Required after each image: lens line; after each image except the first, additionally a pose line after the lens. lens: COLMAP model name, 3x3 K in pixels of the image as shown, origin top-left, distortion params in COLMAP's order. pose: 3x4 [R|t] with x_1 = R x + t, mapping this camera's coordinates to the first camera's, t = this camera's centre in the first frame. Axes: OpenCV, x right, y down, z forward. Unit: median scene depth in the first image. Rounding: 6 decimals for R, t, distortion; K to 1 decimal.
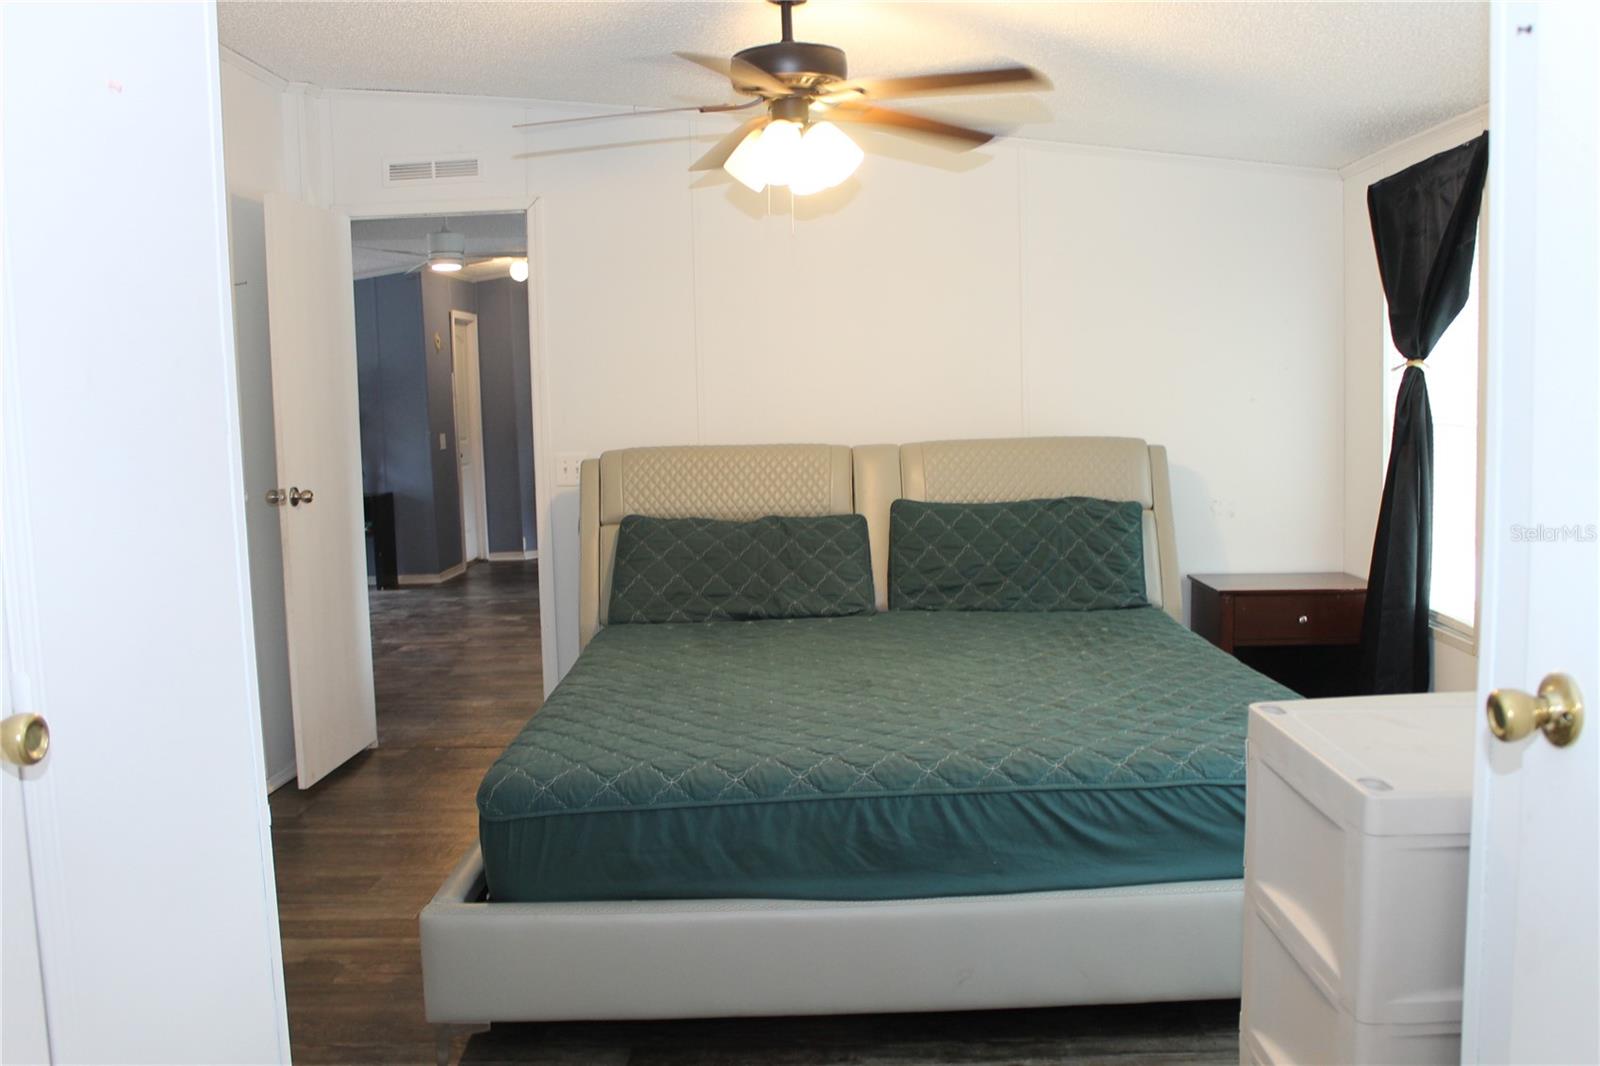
lens RADIAL K [[1309.7, 0, 796.5], [0, 1309.7, 533.0], [0, 0, 1]] dist [-0.124341, 0.092724]
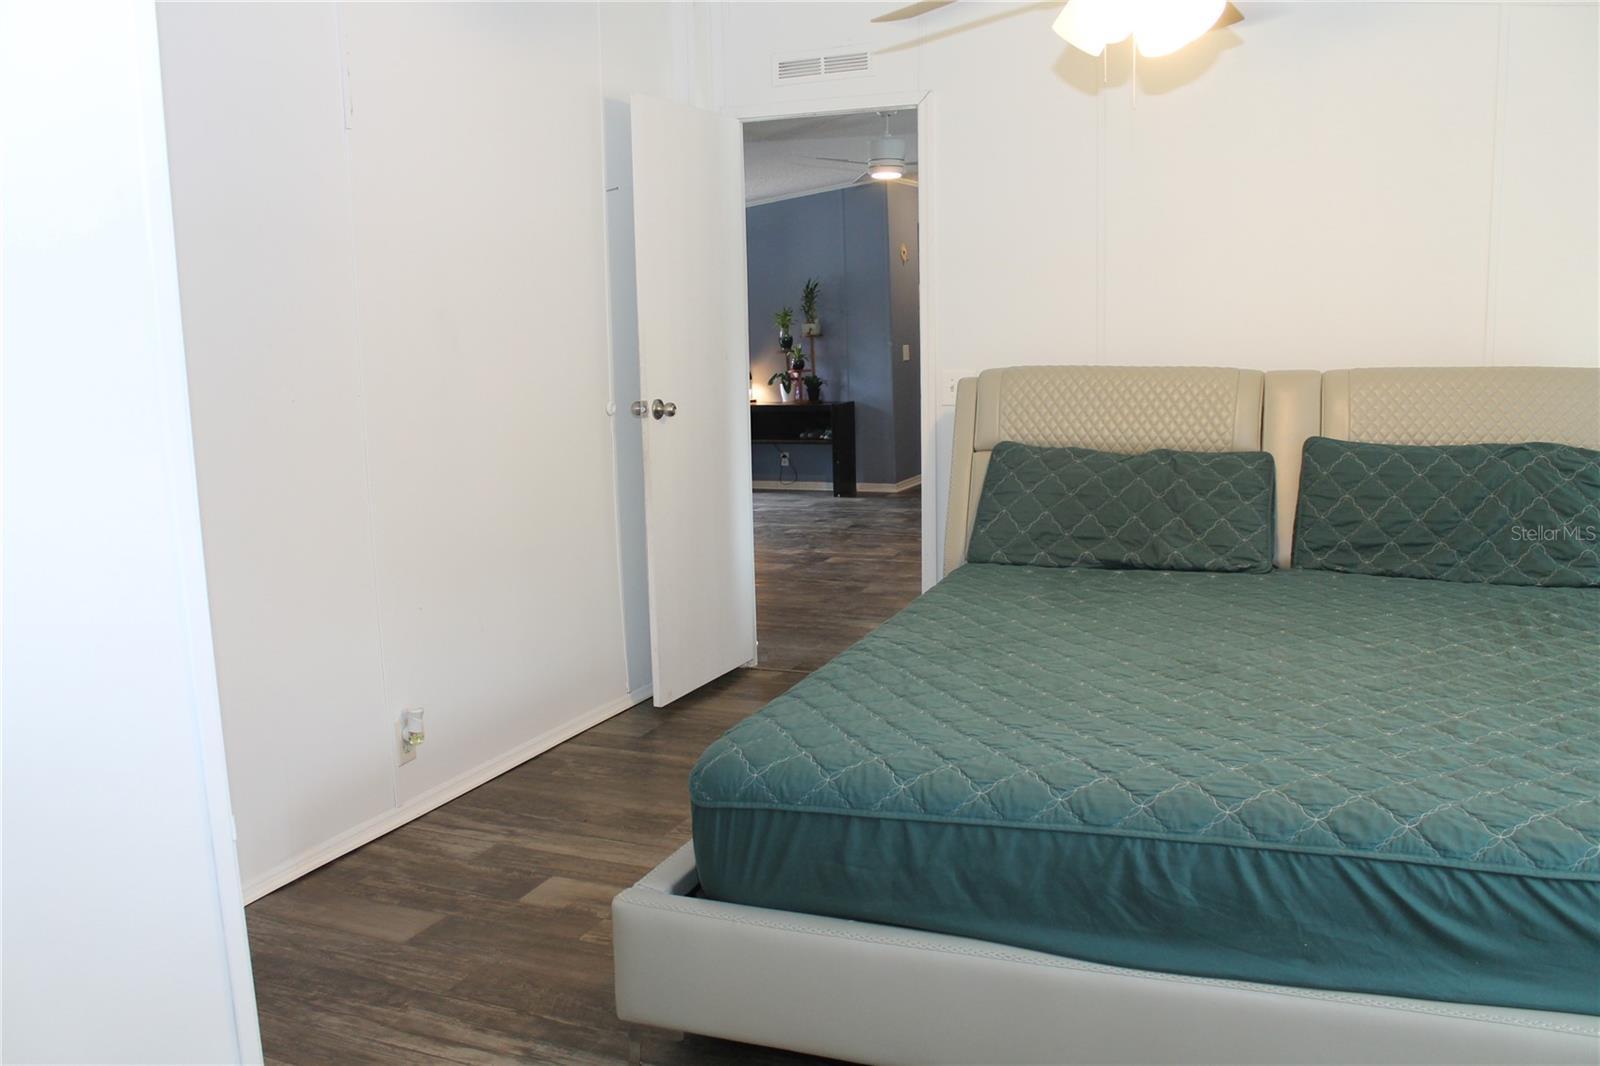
lens RADIAL K [[1309.7, 0, 816.6], [0, 1309.7, 534.8], [0, 0, 1]] dist [-0.124341, 0.092724]
pose [[0.941690, 0.061584, -0.330797, 0.057160], [-0.039344, 0.996517, 0.073518, -0.011752], [0.334172, -0.056216, 0.940834, 0.112829]]
